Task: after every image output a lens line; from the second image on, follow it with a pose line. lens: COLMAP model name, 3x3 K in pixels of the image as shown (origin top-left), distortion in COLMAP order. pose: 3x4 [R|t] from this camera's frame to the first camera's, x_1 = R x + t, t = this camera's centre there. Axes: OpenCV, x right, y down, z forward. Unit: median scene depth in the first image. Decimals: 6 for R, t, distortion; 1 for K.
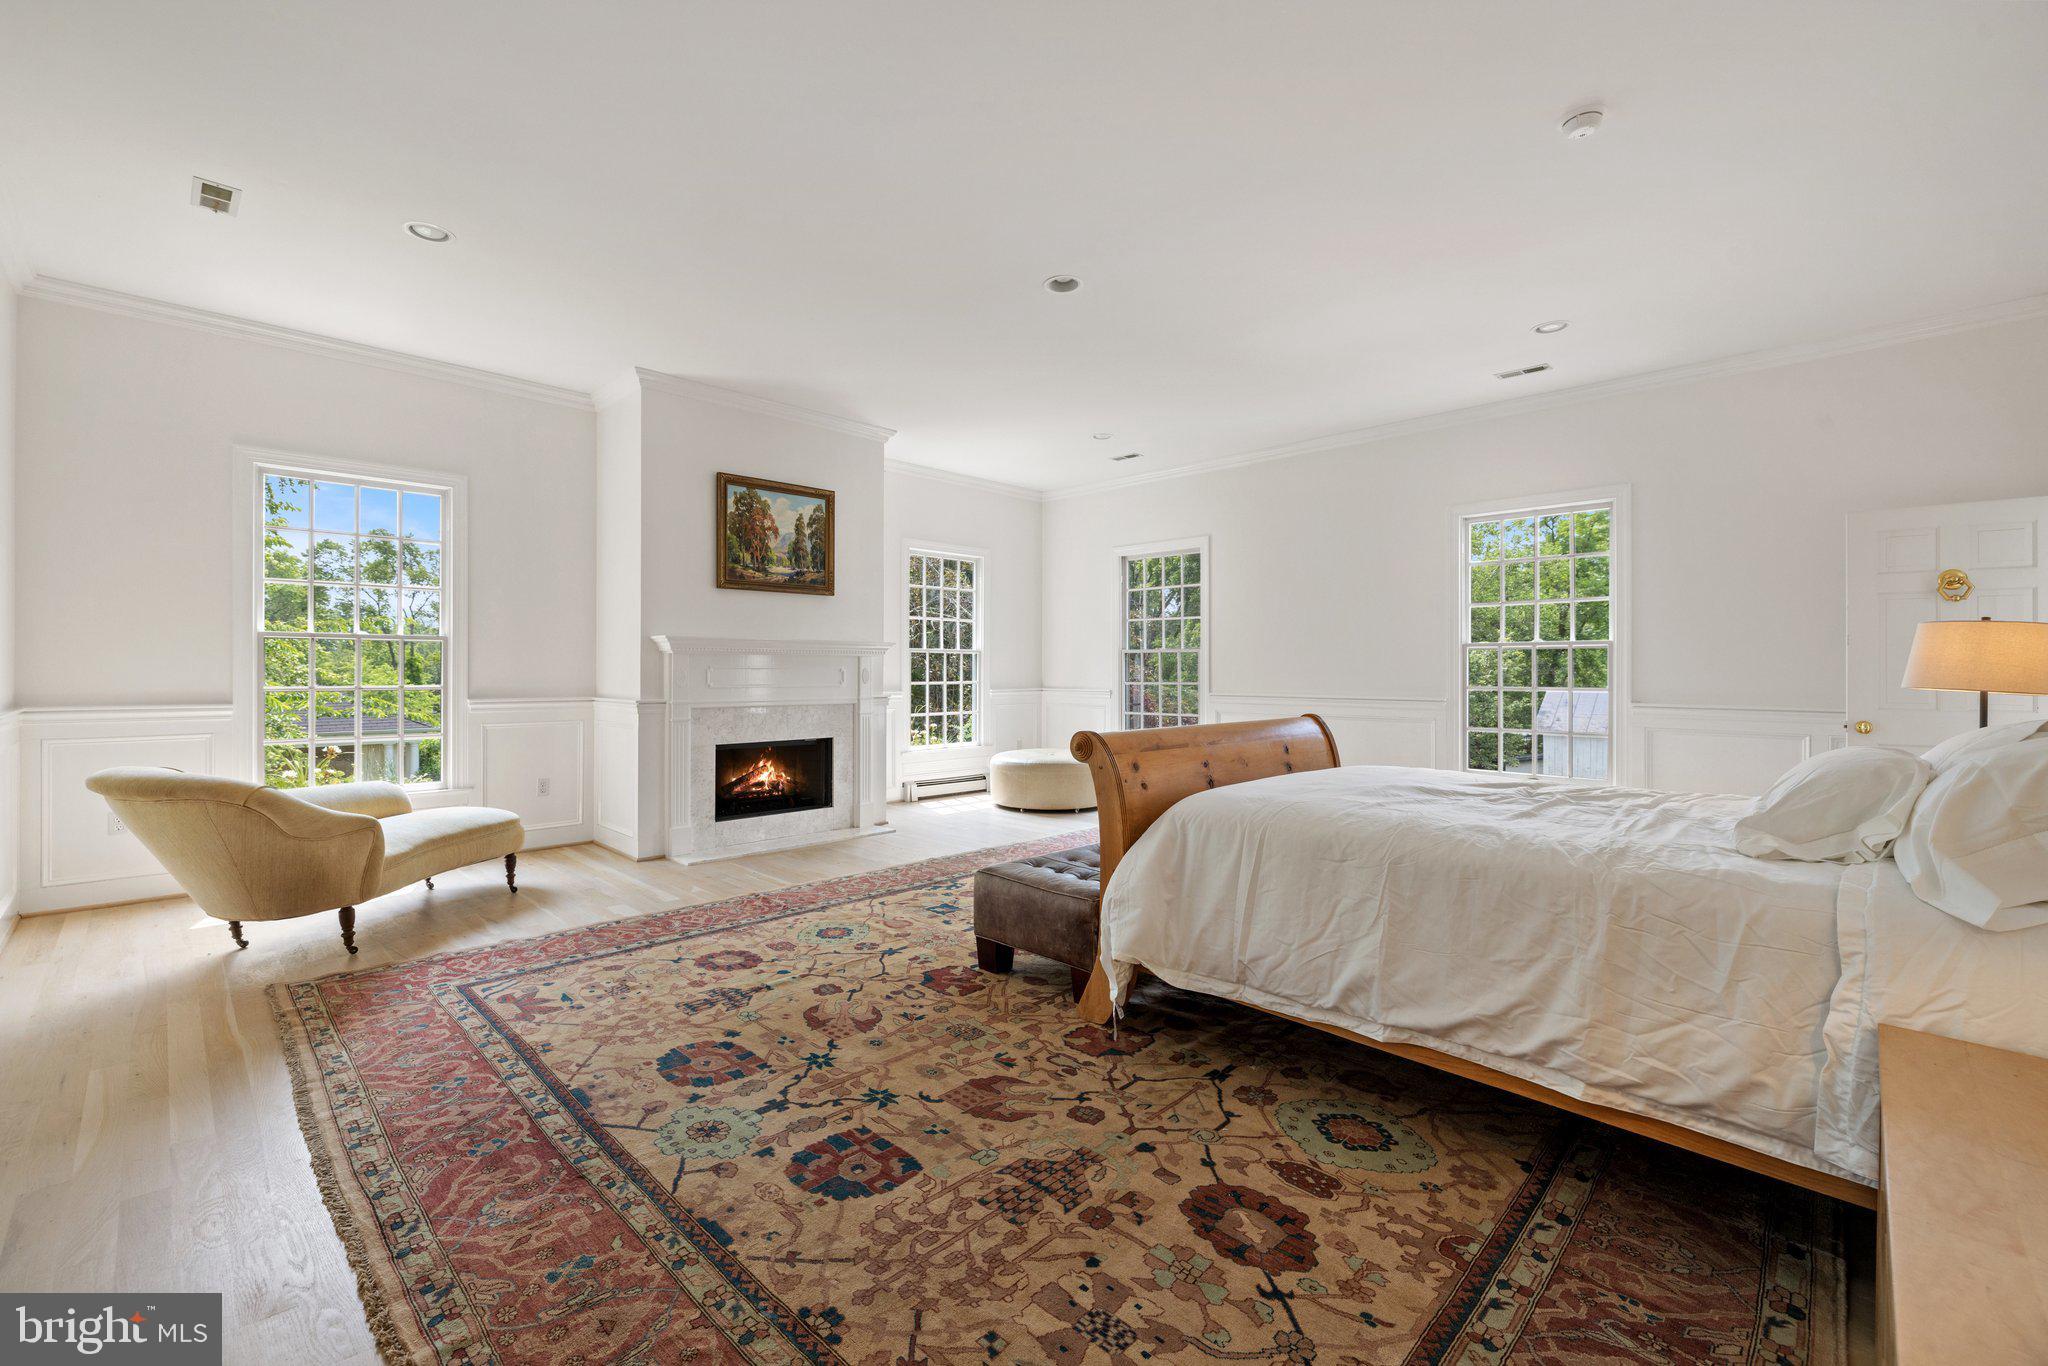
lens RADIAL K [[859.3, 0, 1021.1], [0, 859.3, 668.0], [0, 0, 1]] dist [-0.007762, -0.000168]
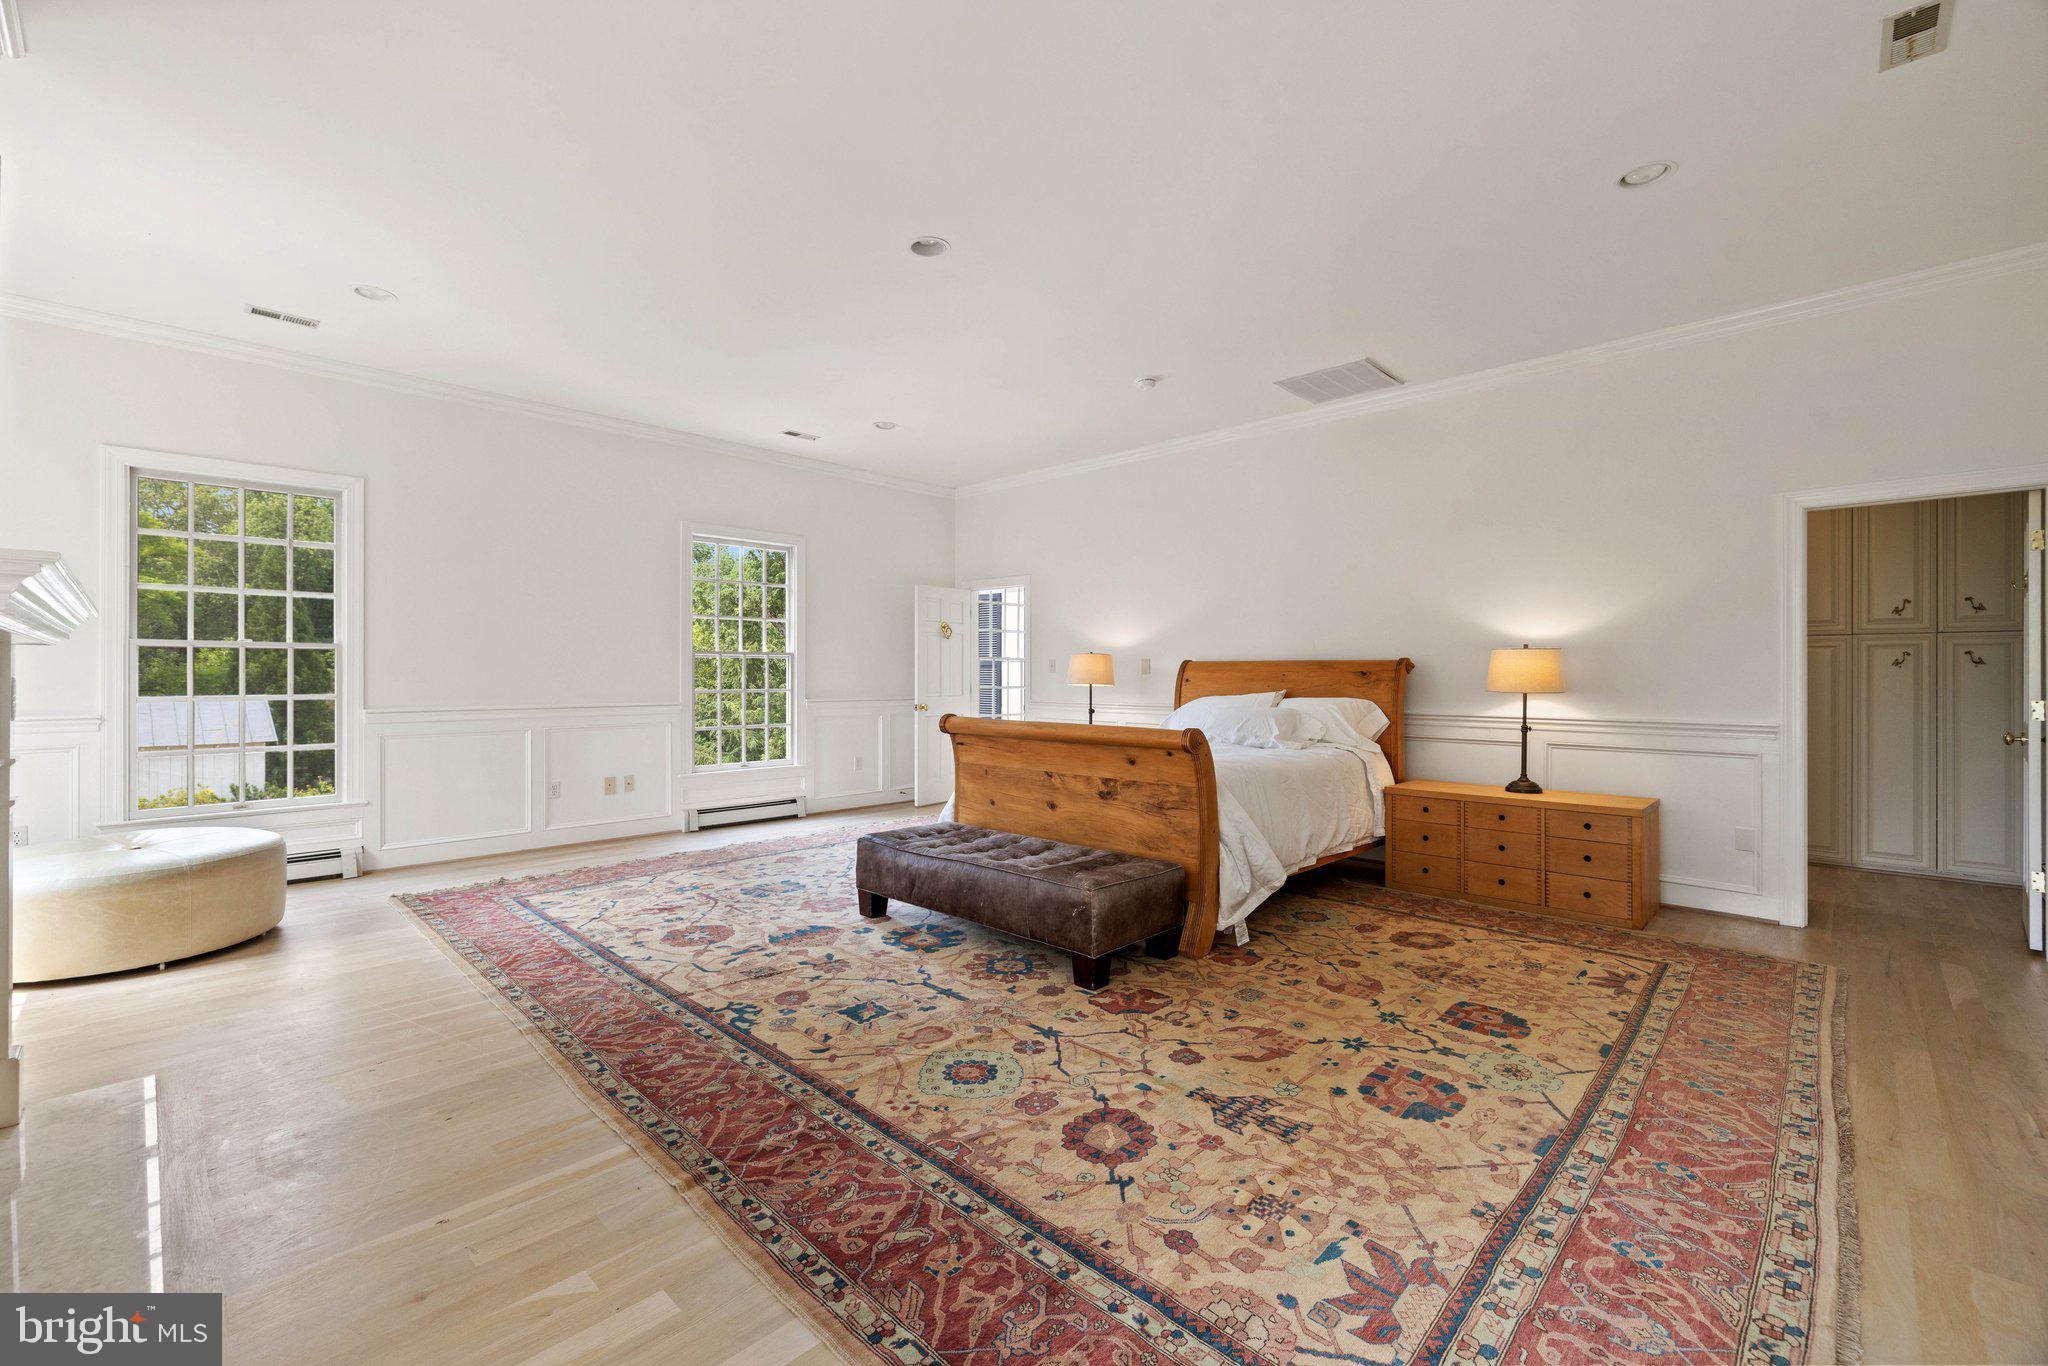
lens RADIAL K [[859.3, 0, 1021.3], [0, 859.3, 678.0], [0, 0, 1]] dist [-0.007762, -0.000168]
pose [[-0.004317, -0.008317, 0.999956, -1.228474], [0.001112, 0.999965, 0.008322, 0.001556], [-0.999990, 0.001148, -0.004308, 1.357508]]
